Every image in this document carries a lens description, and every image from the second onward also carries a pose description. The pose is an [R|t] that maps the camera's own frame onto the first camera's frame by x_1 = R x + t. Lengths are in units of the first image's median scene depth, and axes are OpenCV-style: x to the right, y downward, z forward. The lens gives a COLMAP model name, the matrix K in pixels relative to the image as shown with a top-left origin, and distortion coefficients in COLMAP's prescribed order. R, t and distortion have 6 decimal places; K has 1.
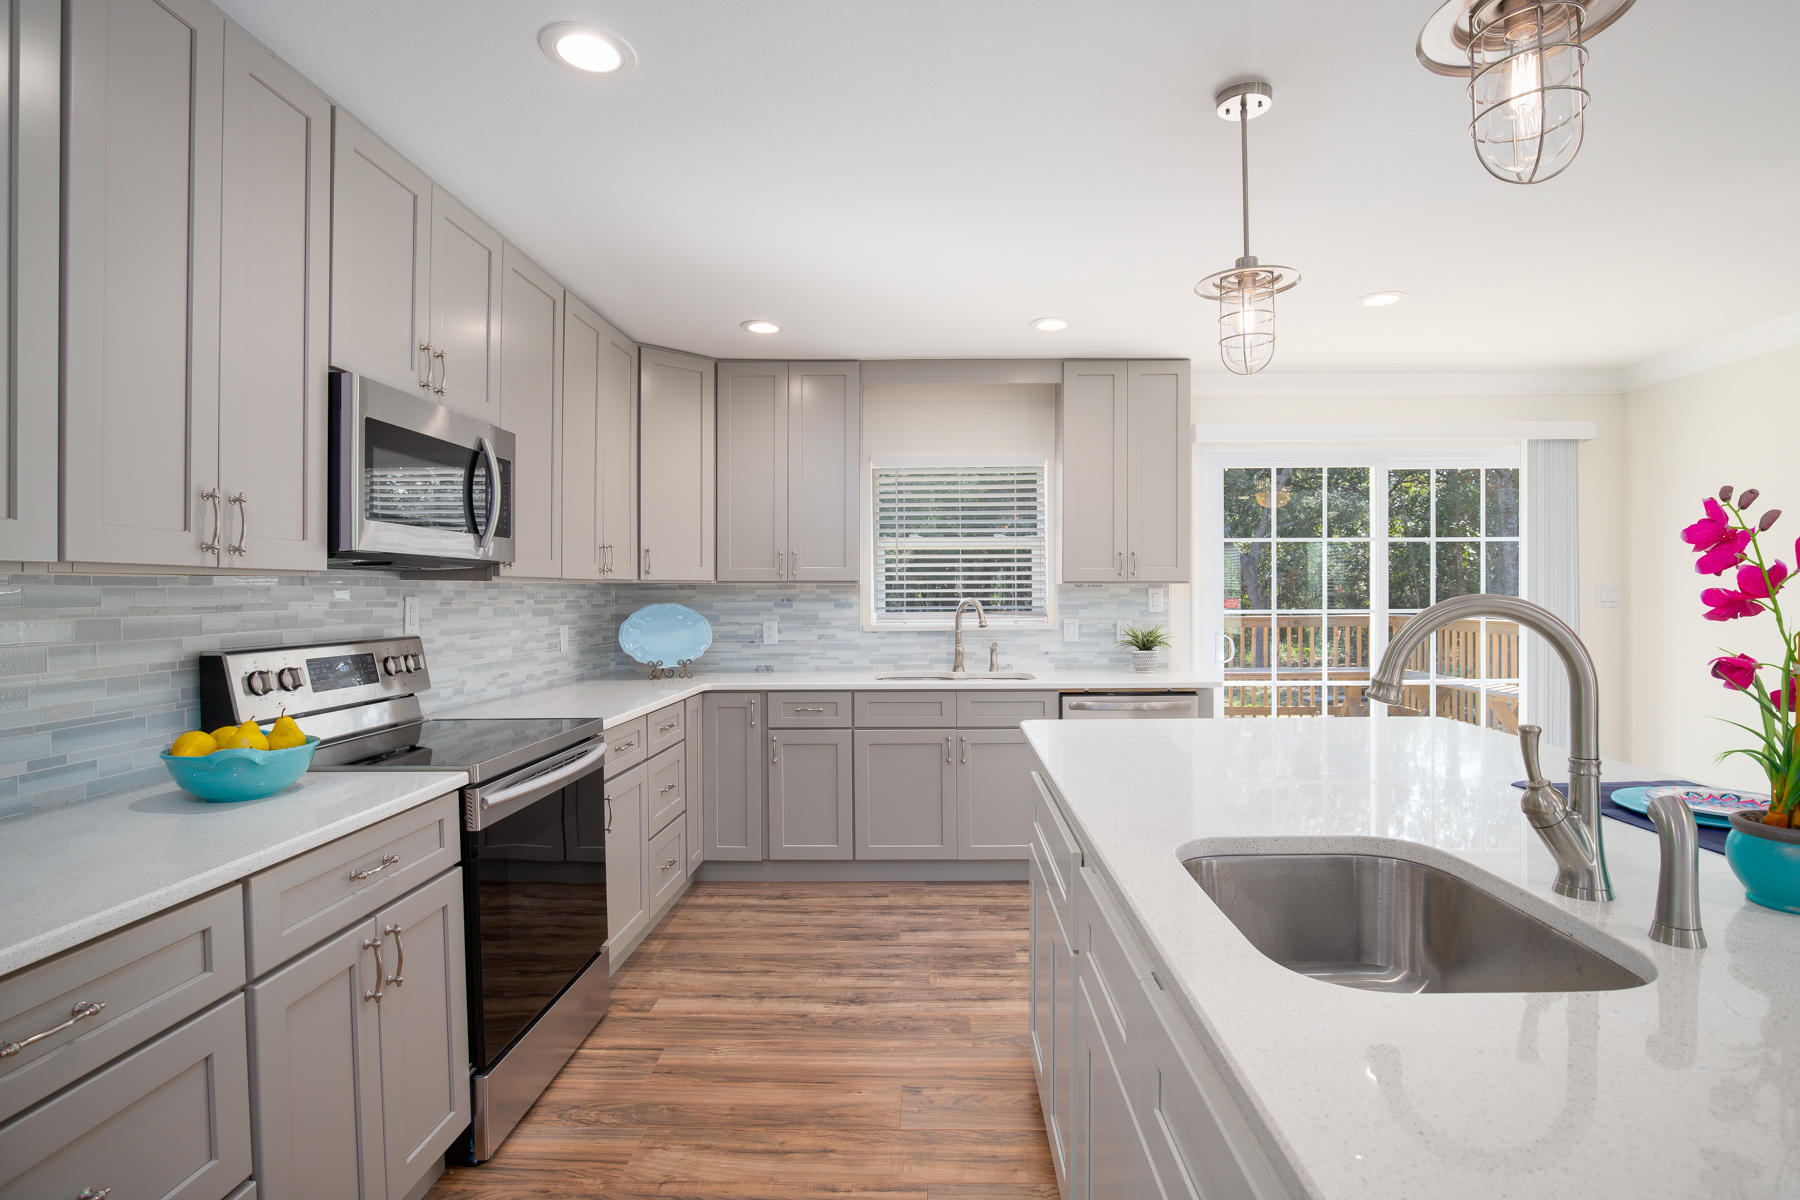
lens RADIAL K [[883.3, 0, 927.7], [0, 883.3, 599.2], [0, 0, 1]] dist [-0.012749, 0.000296]
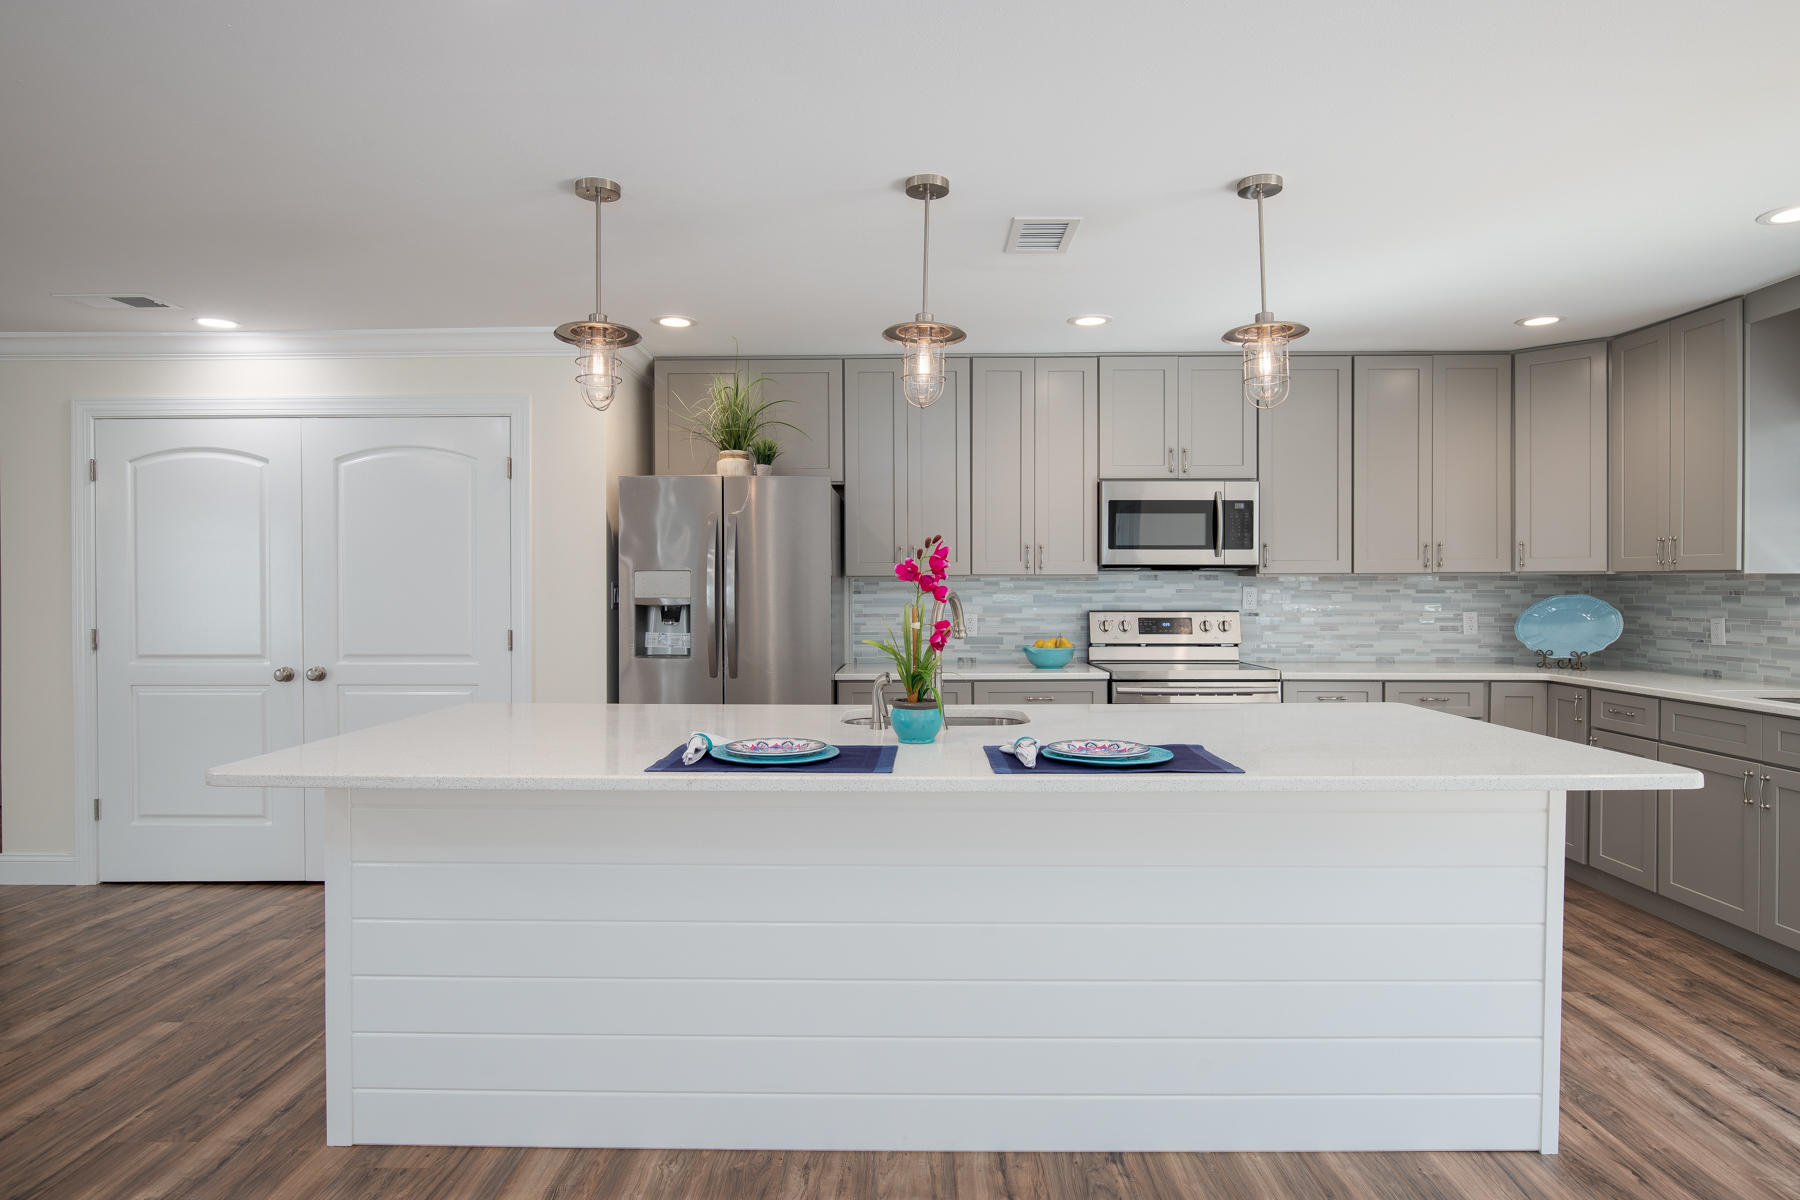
lens RADIAL K [[988.2, 0, 895.2], [0, 988.2, 591.4], [0, 0, 1]] dist [-0.015021, -0.000270]
pose [[-0.005029, 0.010979, -0.999927, 0.878165], [-0.005112, 0.999926, 0.011005, -0.007604], [0.999974, 0.005167, -0.004972, 0.255657]]
